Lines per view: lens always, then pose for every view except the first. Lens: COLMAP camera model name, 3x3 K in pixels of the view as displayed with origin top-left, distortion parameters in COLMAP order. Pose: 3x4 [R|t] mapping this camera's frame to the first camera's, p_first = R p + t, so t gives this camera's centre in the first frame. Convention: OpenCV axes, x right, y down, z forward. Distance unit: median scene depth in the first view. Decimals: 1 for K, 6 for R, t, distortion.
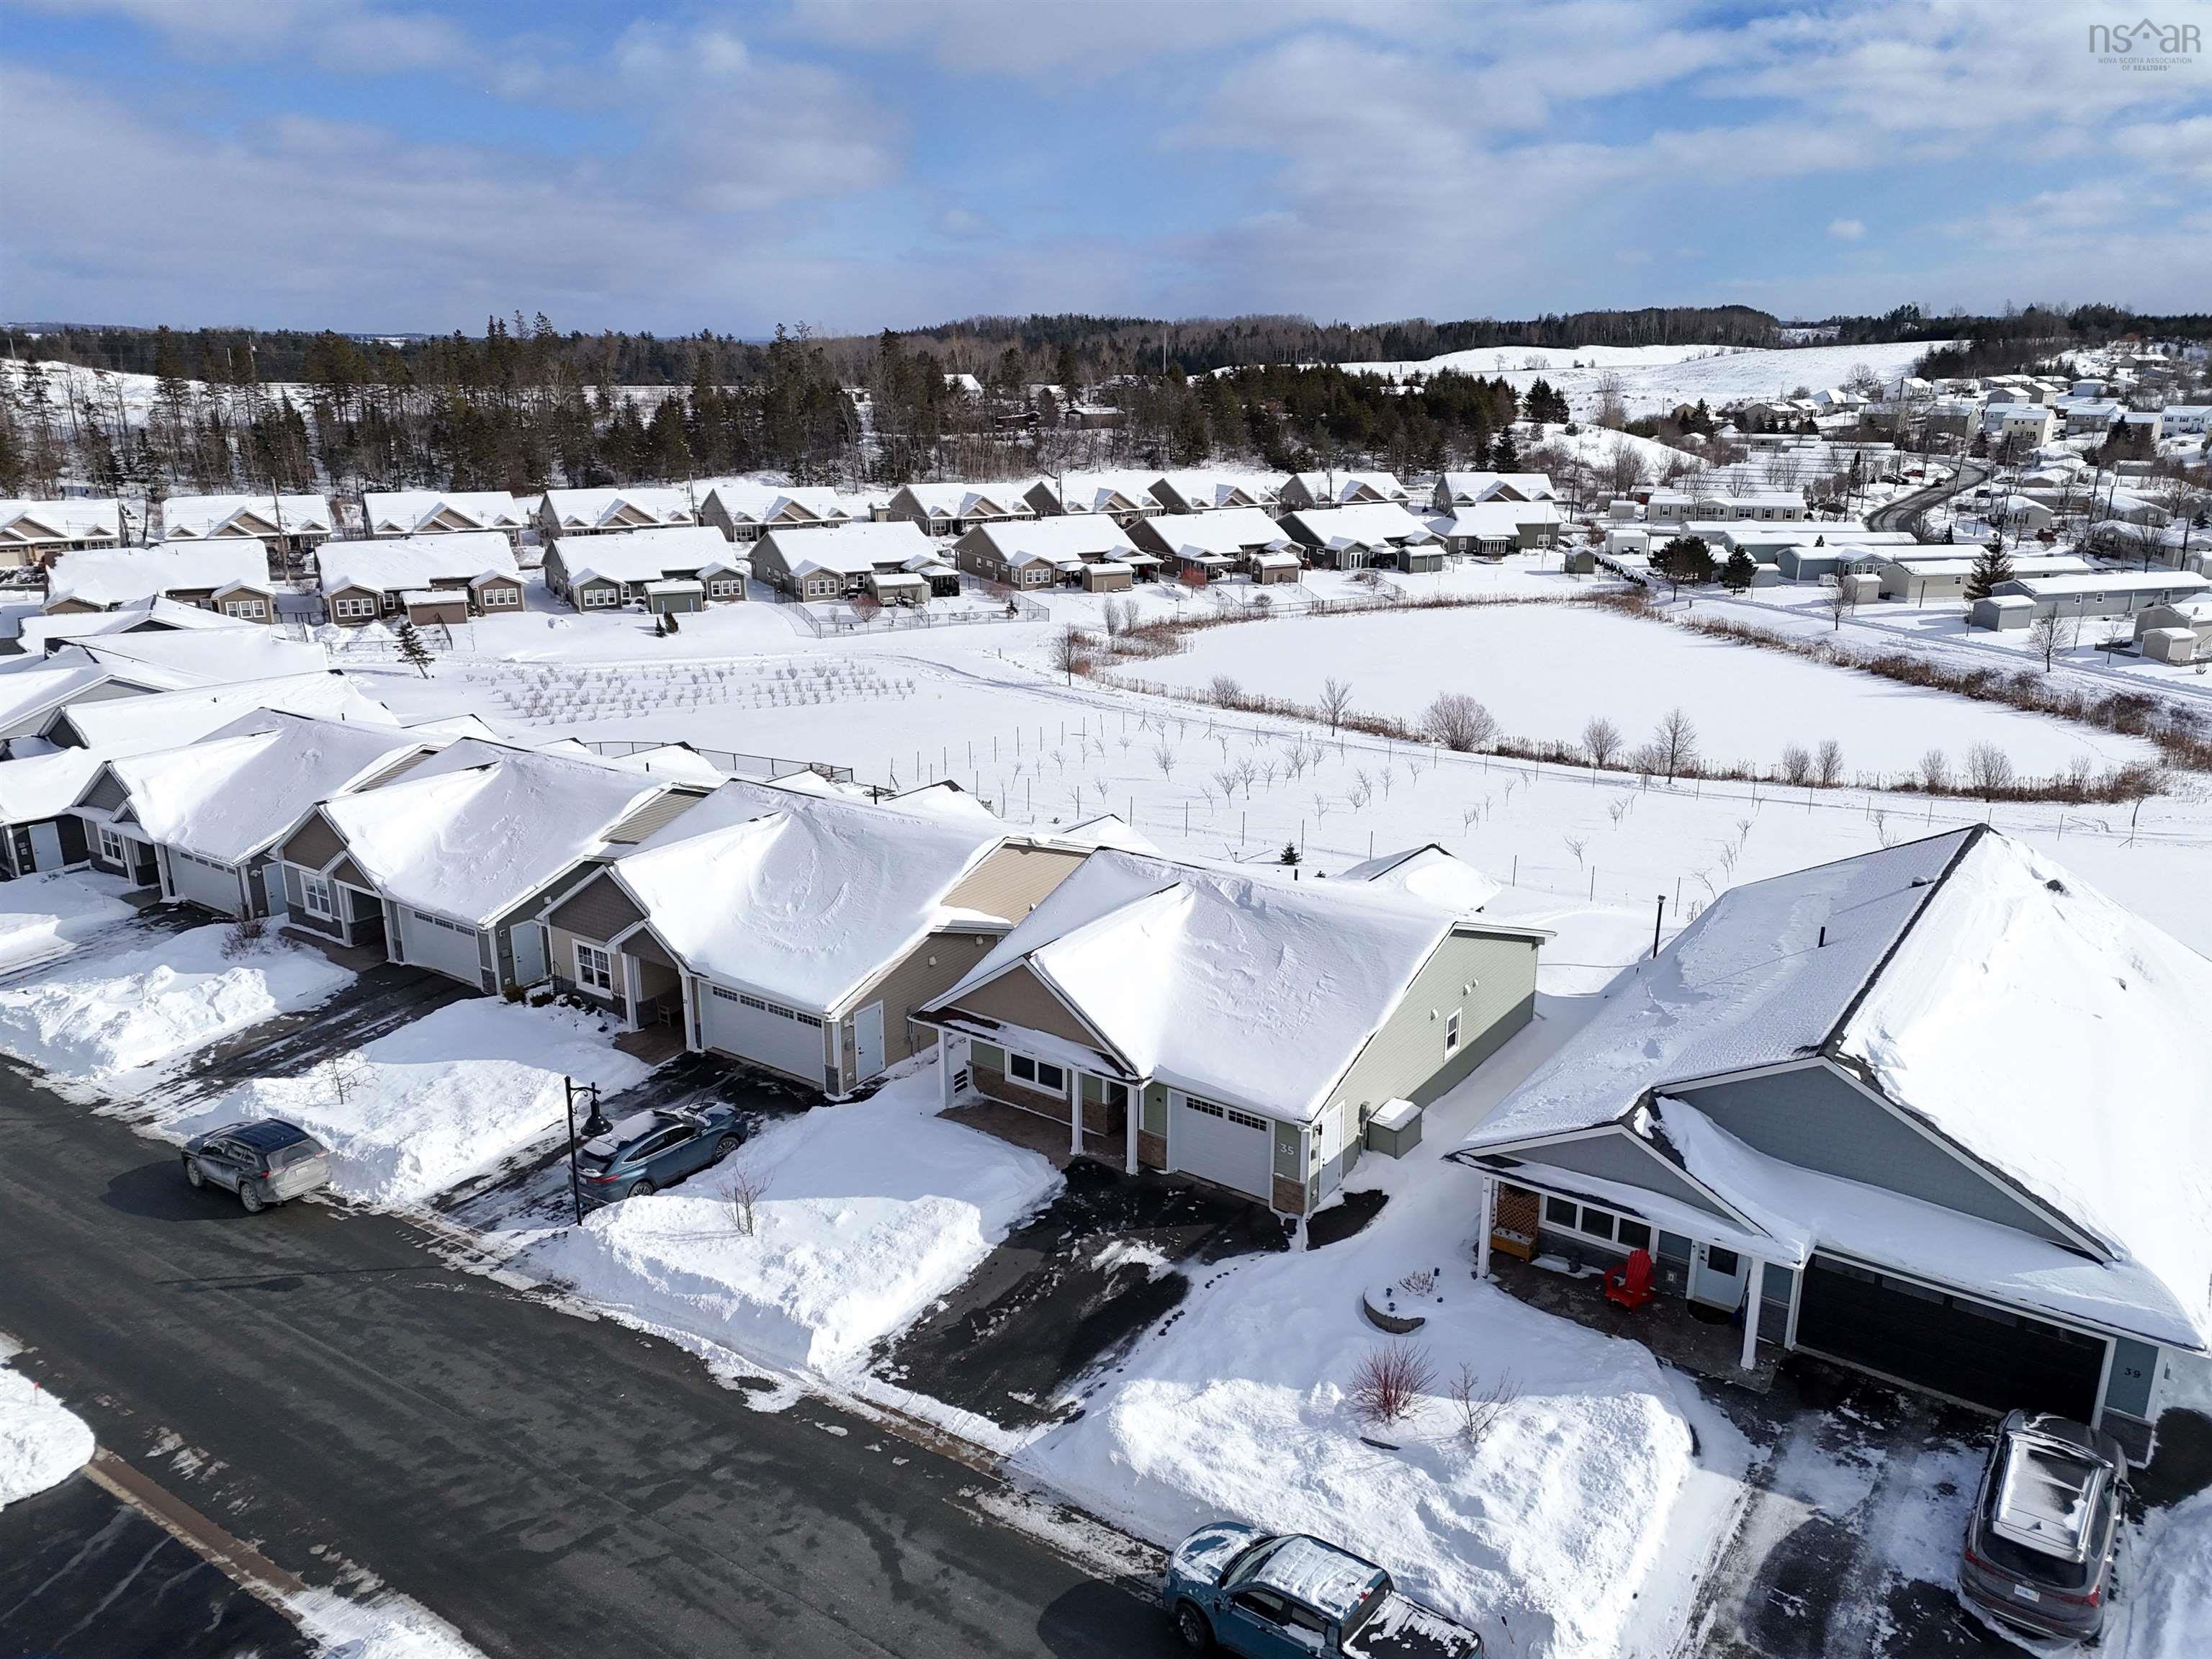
lens RADIAL K [[1595.9, 0, 1112.3], [0, 1595.9, 829.1], [0, 0, 1]] dist [0.090247, -0.090473]
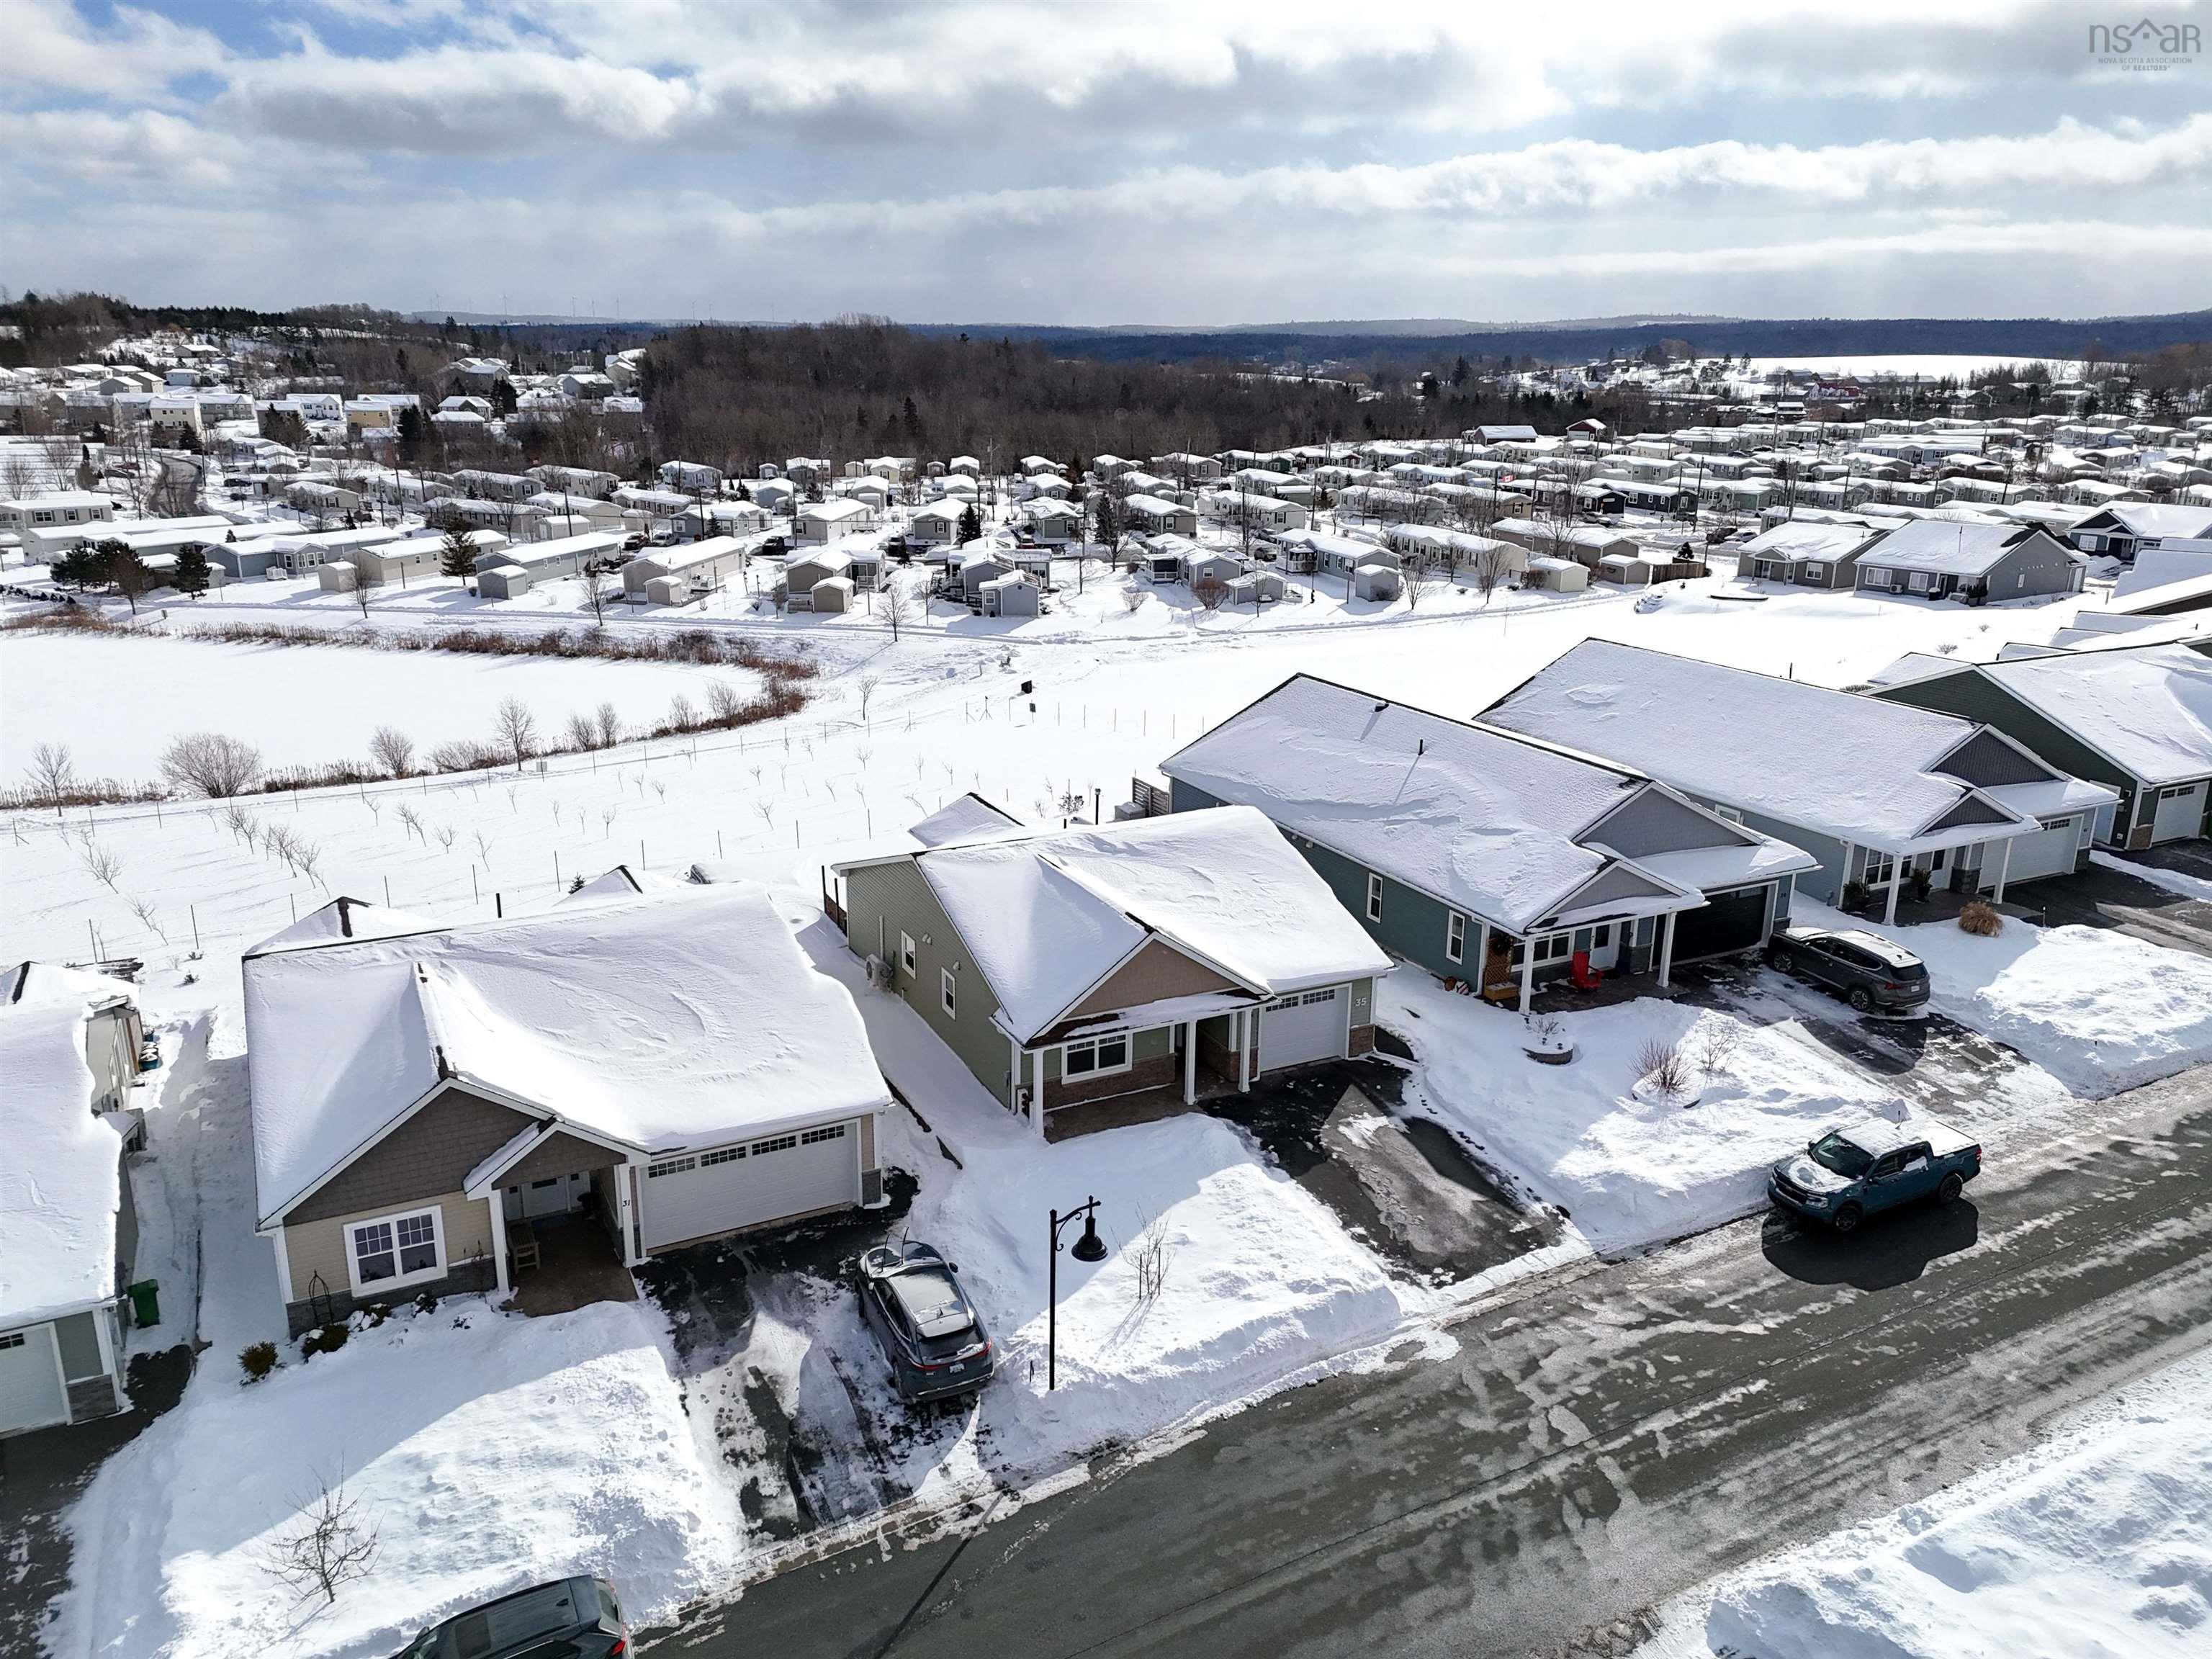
lens RADIAL K [[1595.9, 0, 1112.3], [0, 1595.9, 829.1], [0, 0, 1]] dist [0.090247, -0.090473]
pose [[0.473792, -0.246776, 0.845354, -0.757848], [0.242104, 0.959446, 0.144391, -0.111968], [-0.846704, 0.136252, 0.514323, 0.416229]]
